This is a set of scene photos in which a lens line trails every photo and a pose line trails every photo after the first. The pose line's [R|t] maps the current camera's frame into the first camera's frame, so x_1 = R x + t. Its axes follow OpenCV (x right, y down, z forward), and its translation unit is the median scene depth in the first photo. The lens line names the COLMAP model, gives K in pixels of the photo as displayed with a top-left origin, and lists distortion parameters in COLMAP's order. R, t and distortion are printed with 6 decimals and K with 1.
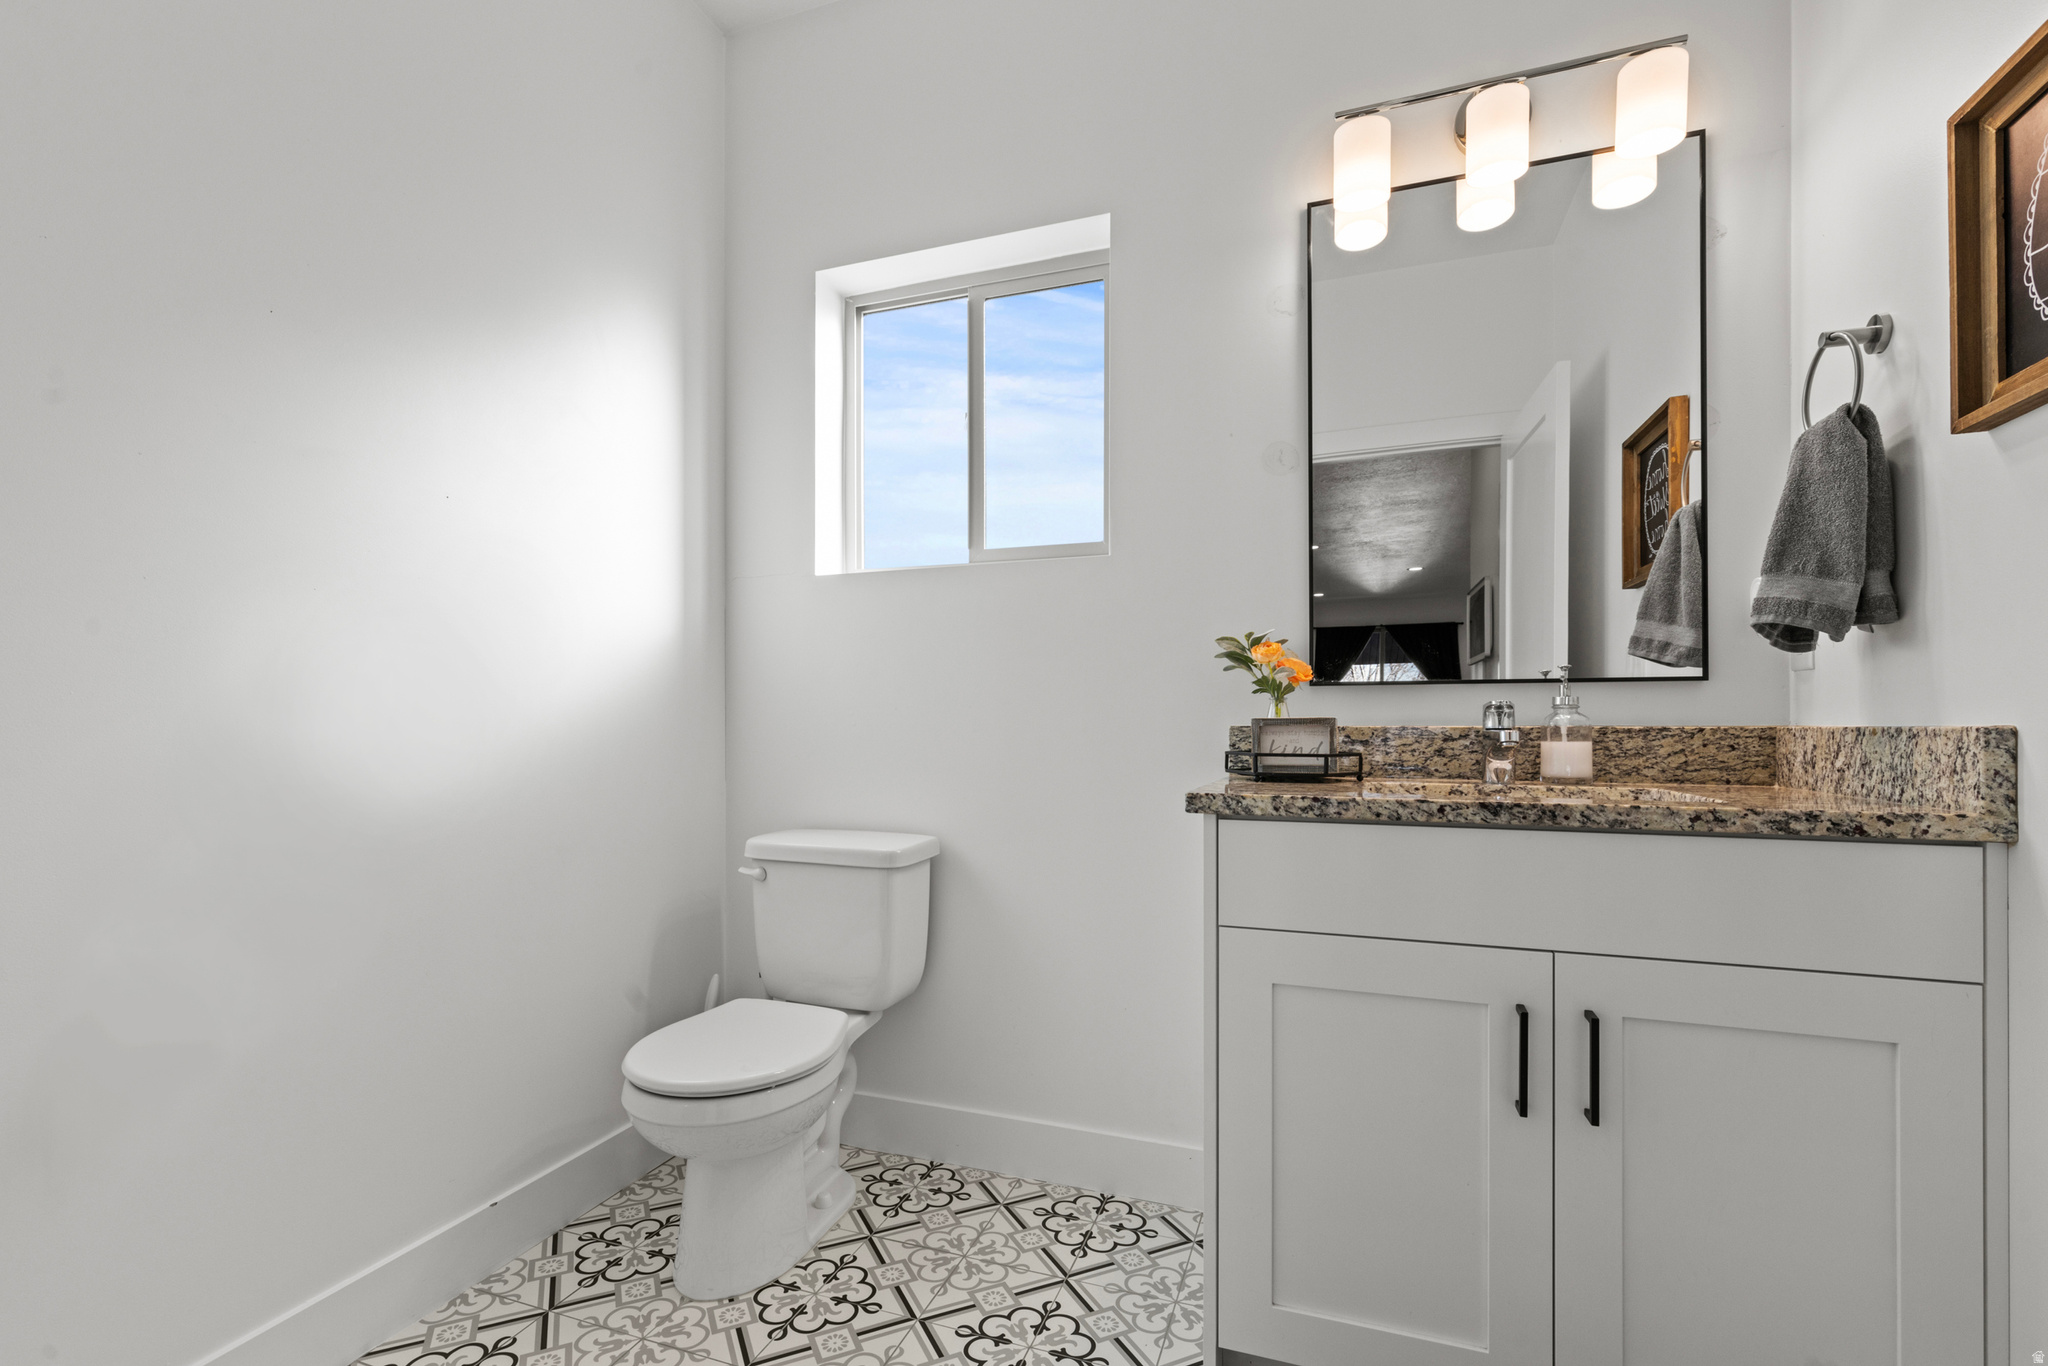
lens RADIAL K [[926.8, 0, 1018.2], [0, 926.8, 734.8], [0, 0, 1]] dist [0.001413, -0.000463]
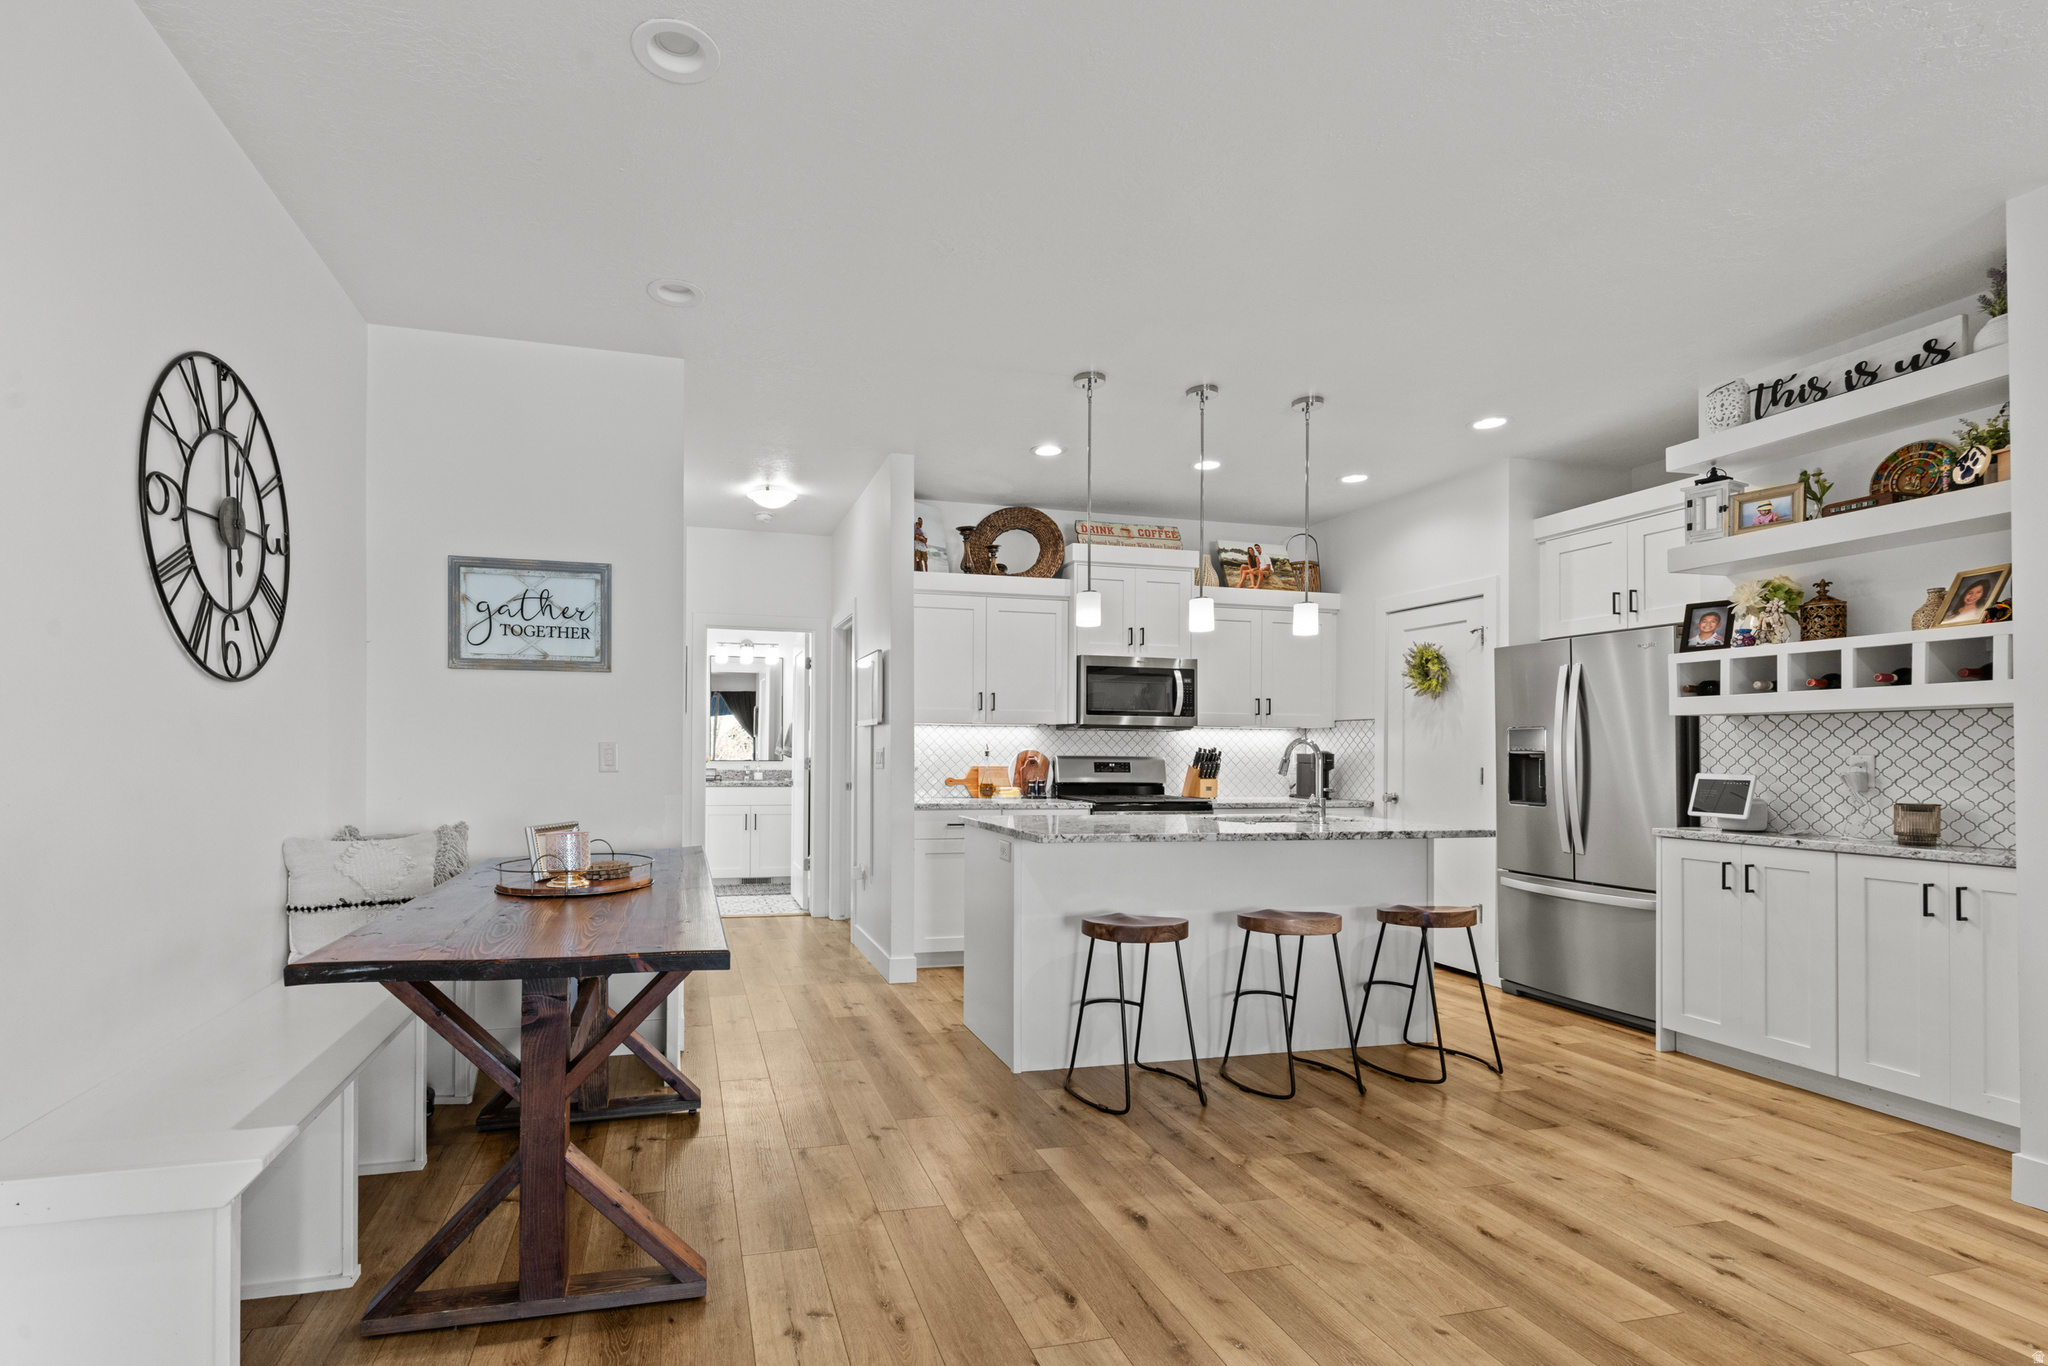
lens RADIAL K [[947.0, 0, 913.4], [0, 947.0, 739.9], [0, 0, 1]] dist [0.004489, -0.001402]
pose [[0.826492, 0.012493, 0.562810, -1.675032], [-0.005749, 0.999889, -0.013753, -0.109659], [-0.562919, 0.008131, 0.826472, -3.866390]]
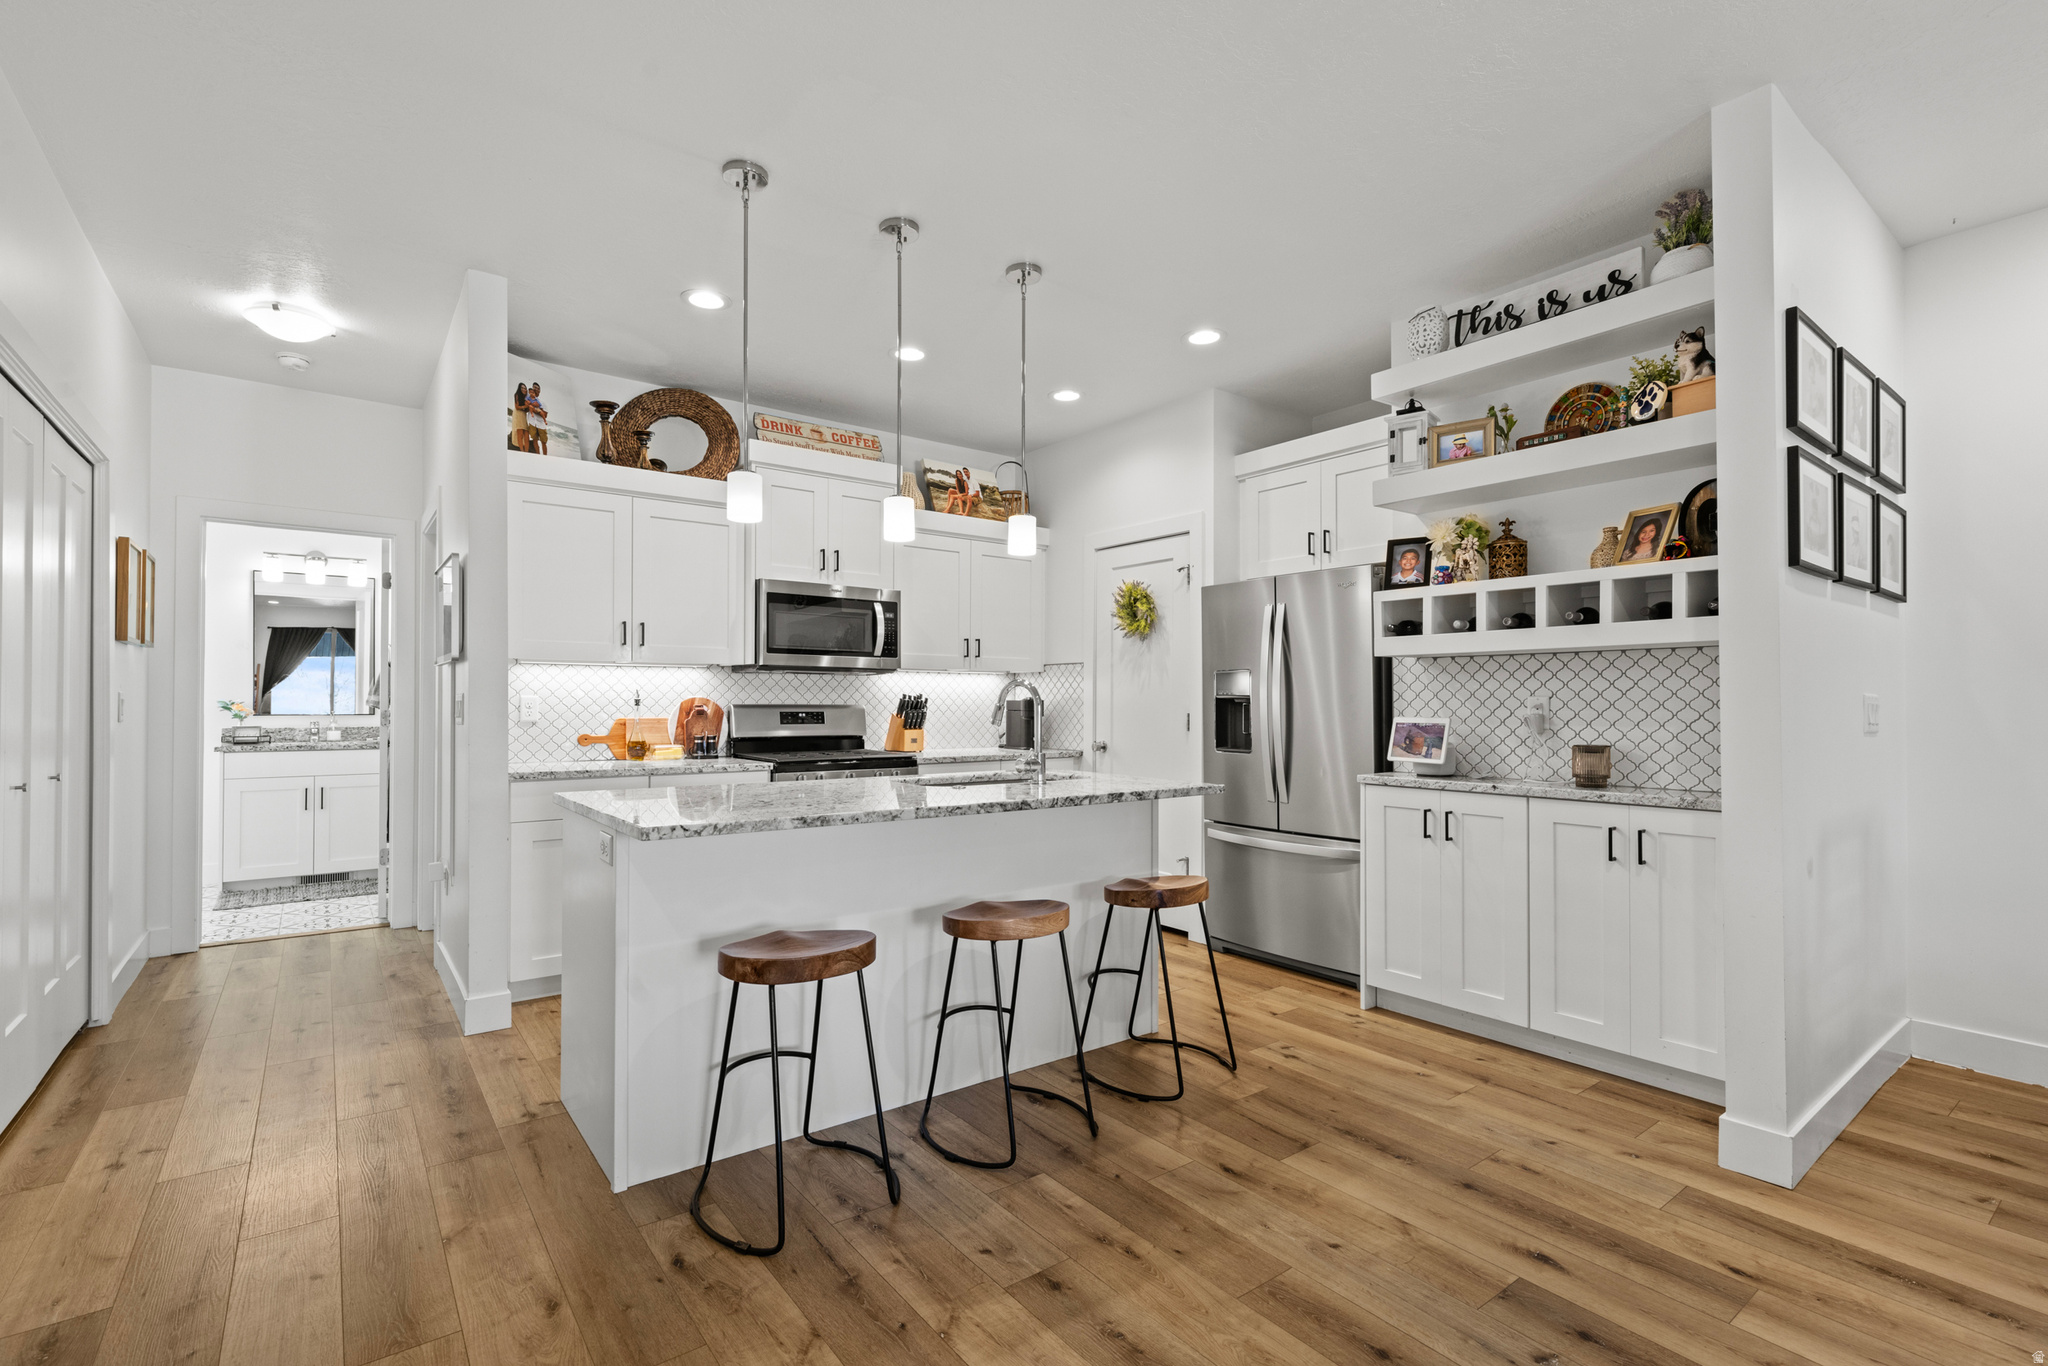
lens RADIAL K [[917.6, 0, 1003.7], [0, 917.6, 693.8], [0, 0, 1]] dist [0.002029, -0.000580]
pose [[0.550403, 0.008267, 0.834858, -1.066917], [0.001198, 0.999942, -0.010691, -0.103045], [-0.834898, 0.006885, 0.550361, -3.423459]]
